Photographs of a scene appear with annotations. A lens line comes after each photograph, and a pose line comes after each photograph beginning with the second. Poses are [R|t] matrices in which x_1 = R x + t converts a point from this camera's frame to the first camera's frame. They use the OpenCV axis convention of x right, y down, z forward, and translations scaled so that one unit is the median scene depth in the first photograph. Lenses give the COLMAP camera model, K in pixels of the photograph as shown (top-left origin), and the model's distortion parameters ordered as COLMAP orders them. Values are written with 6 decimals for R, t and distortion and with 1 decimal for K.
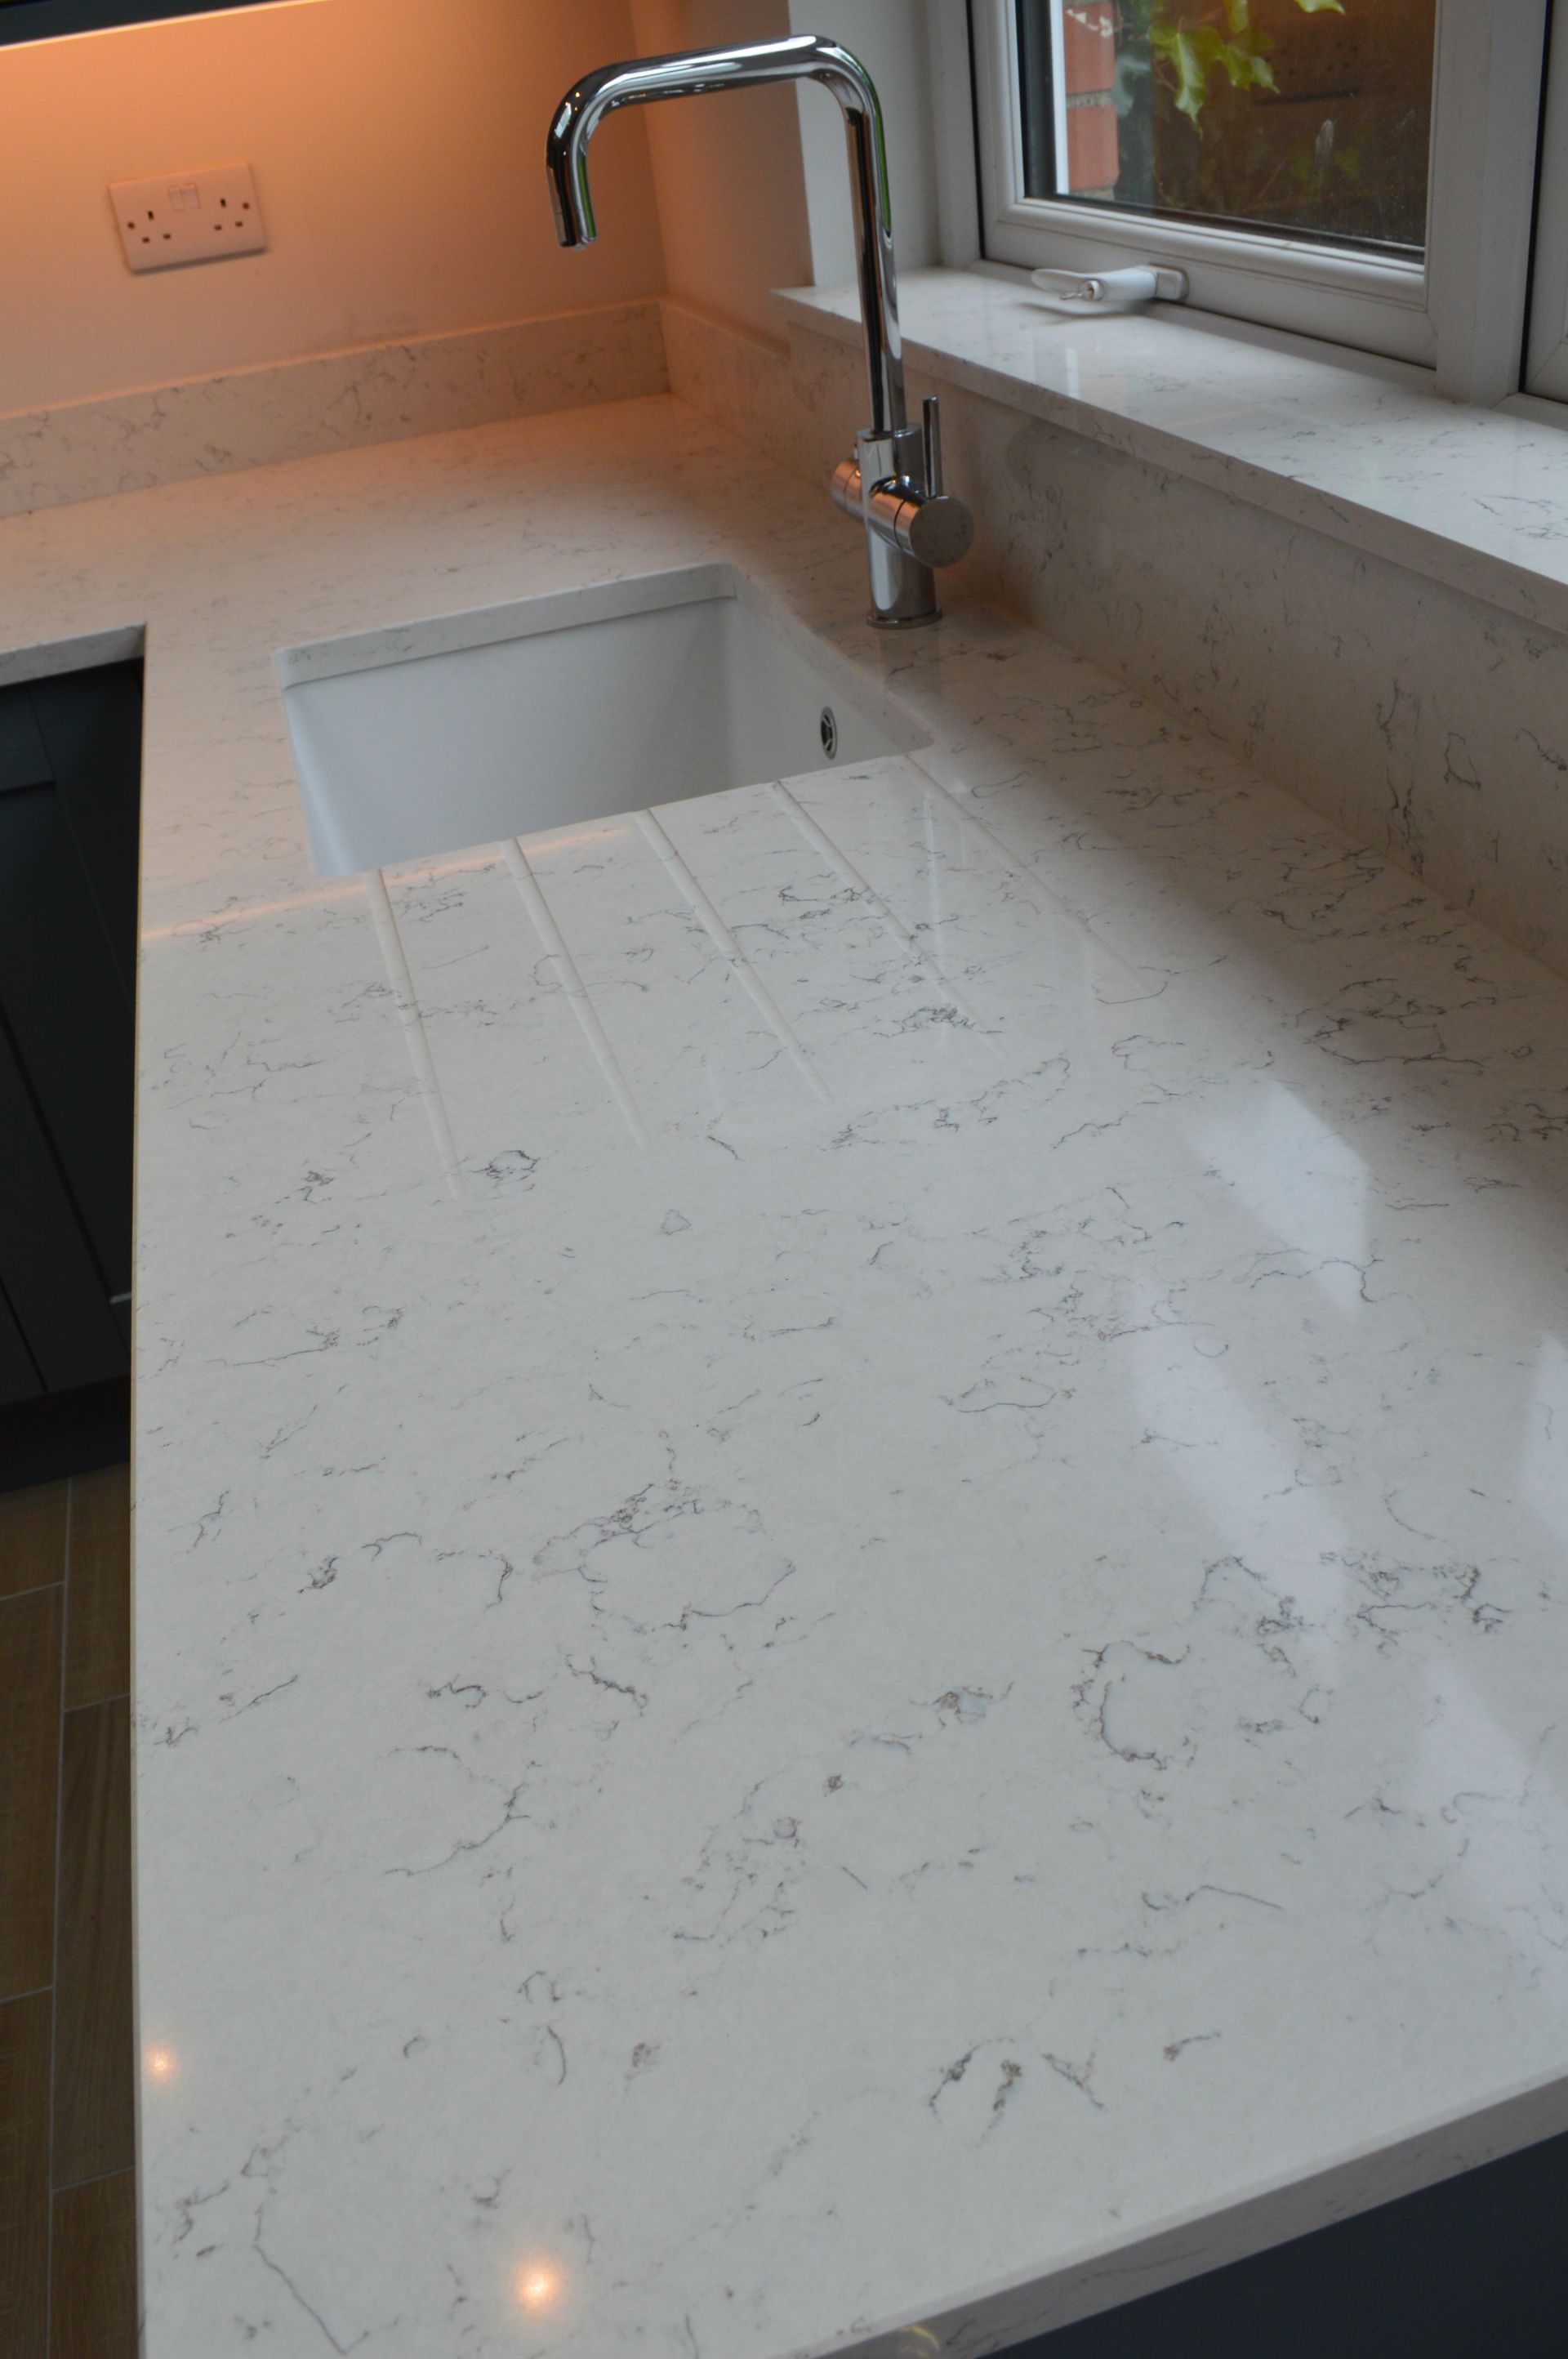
lens RADIAL K [[1875.6, 0, 791.4], [0, 1875.6, 1191.2], [0, 0, 1]] dist [-0.084629, 0.017247]
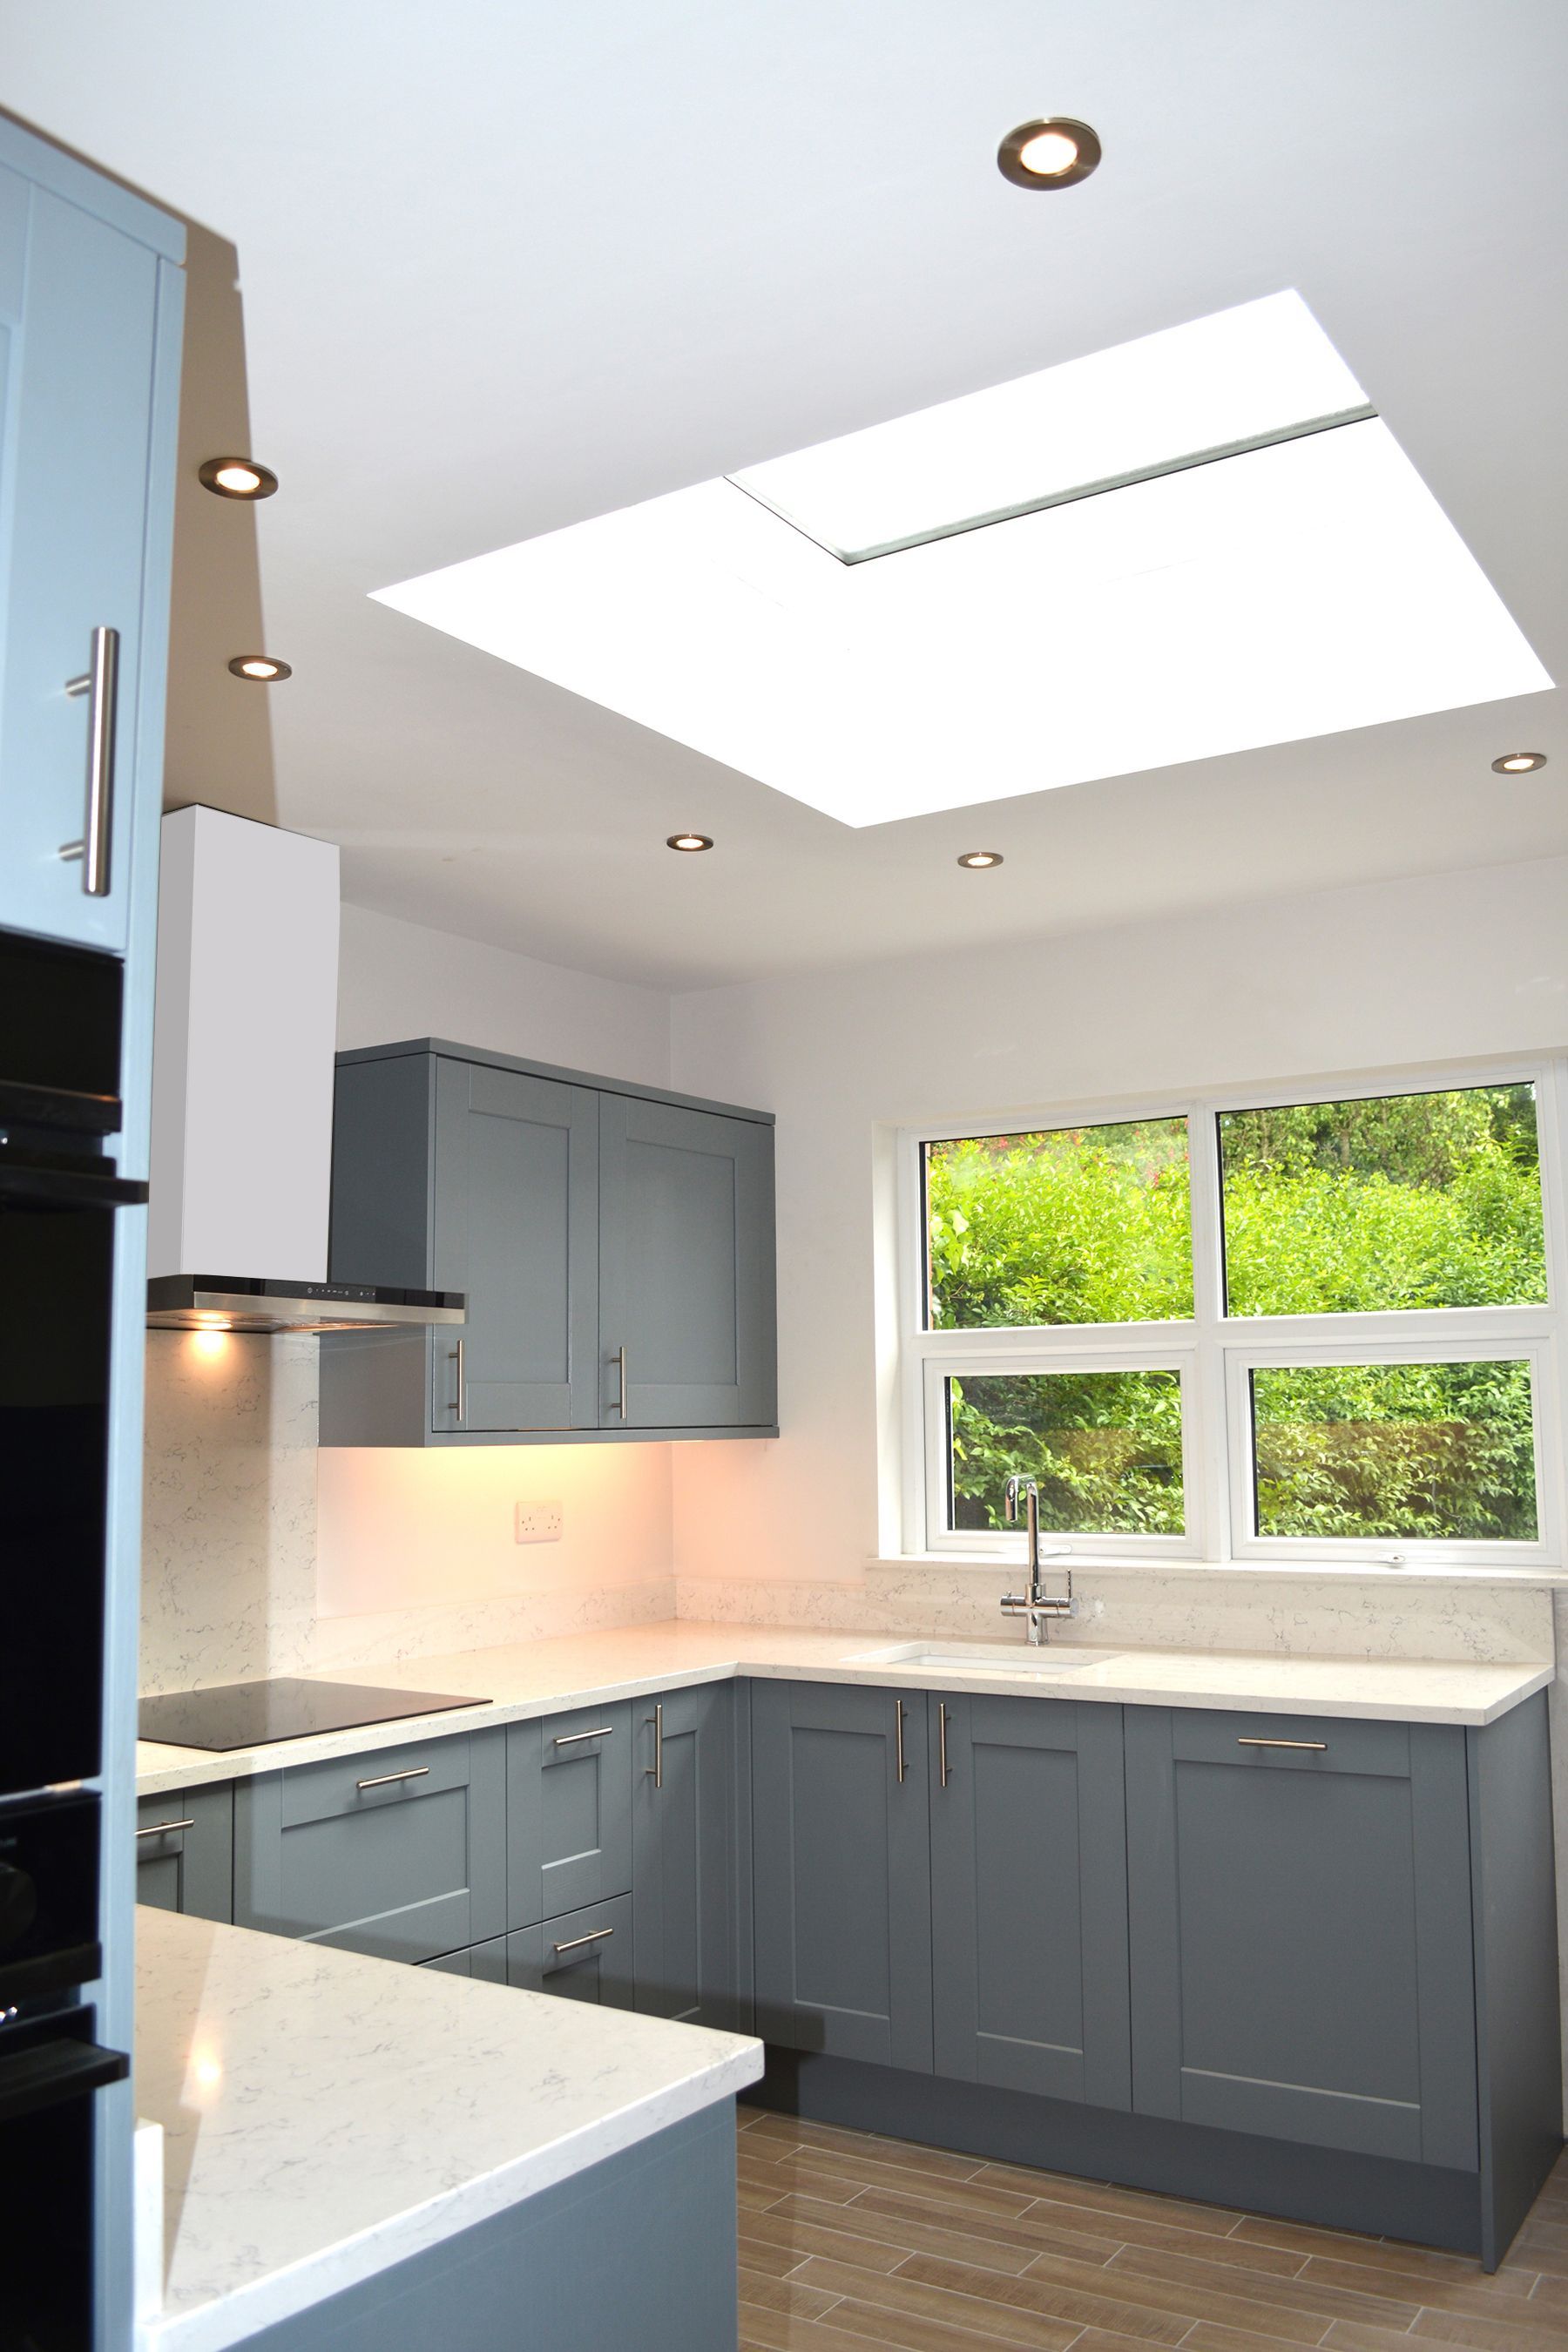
lens RADIAL K [[1870.2, 0, 769.3], [0, 1870.2, 1179.6], [0, 0, 1]] dist [-0.084629, 0.017247]
pose [[0.756430, 0.185321, 0.627272, -2.063070], [0.299239, 0.754719, -0.583828, 0.678910], [-0.581609, 0.629330, 0.515437, -0.702380]]
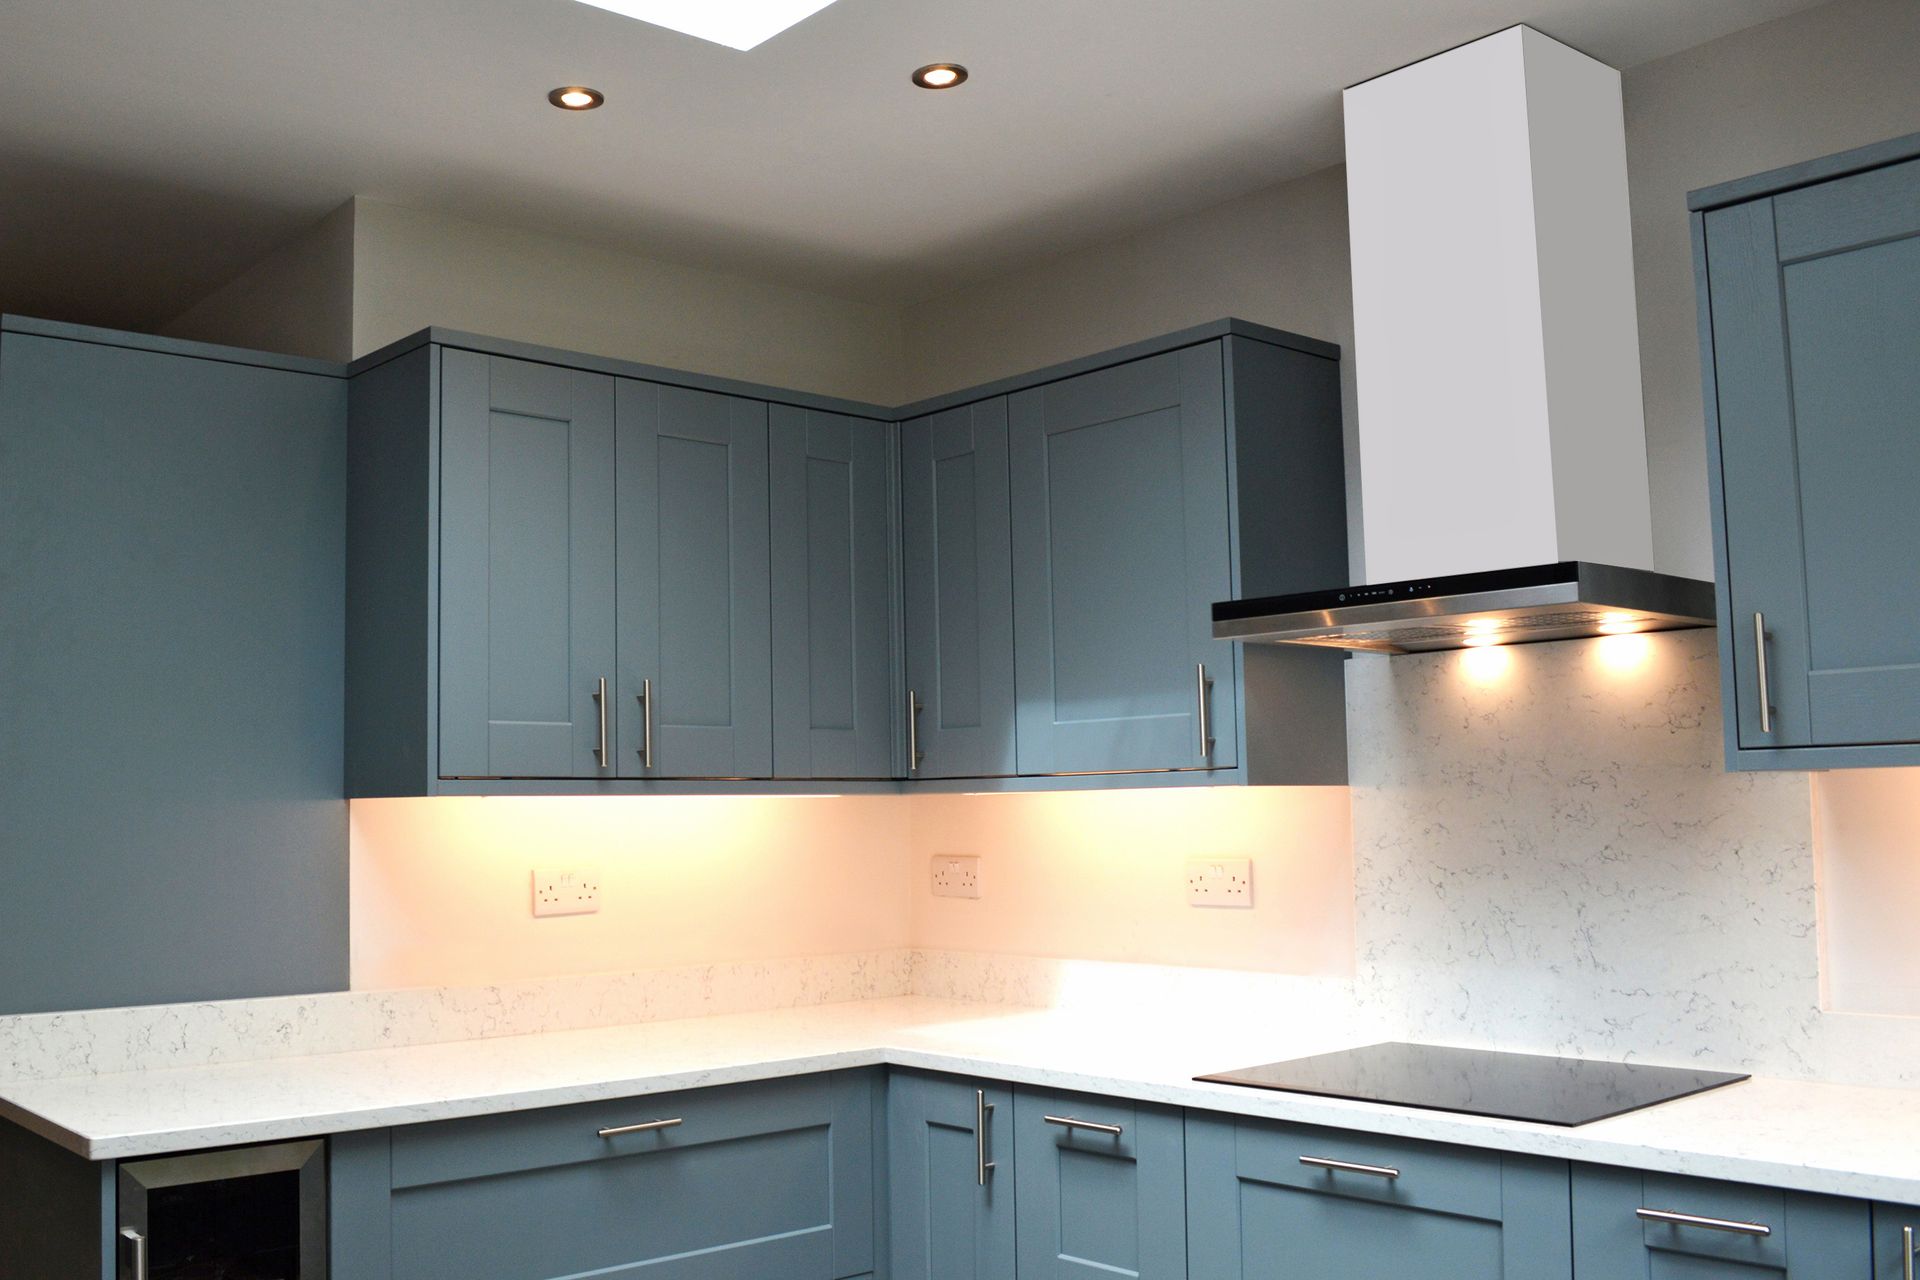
lens RADIAL K [[1788.1, 0, 789.1], [0, 1788.1, 654.9], [0, 0, 1]] dist [-0.077855, 0.000000]
pose [[0.388694, 0.028575, -0.920924, 0.269562], [-0.535668, 0.820246, -0.200638, 0.091228], [0.749651, 0.571296, 0.334132, -0.212310]]
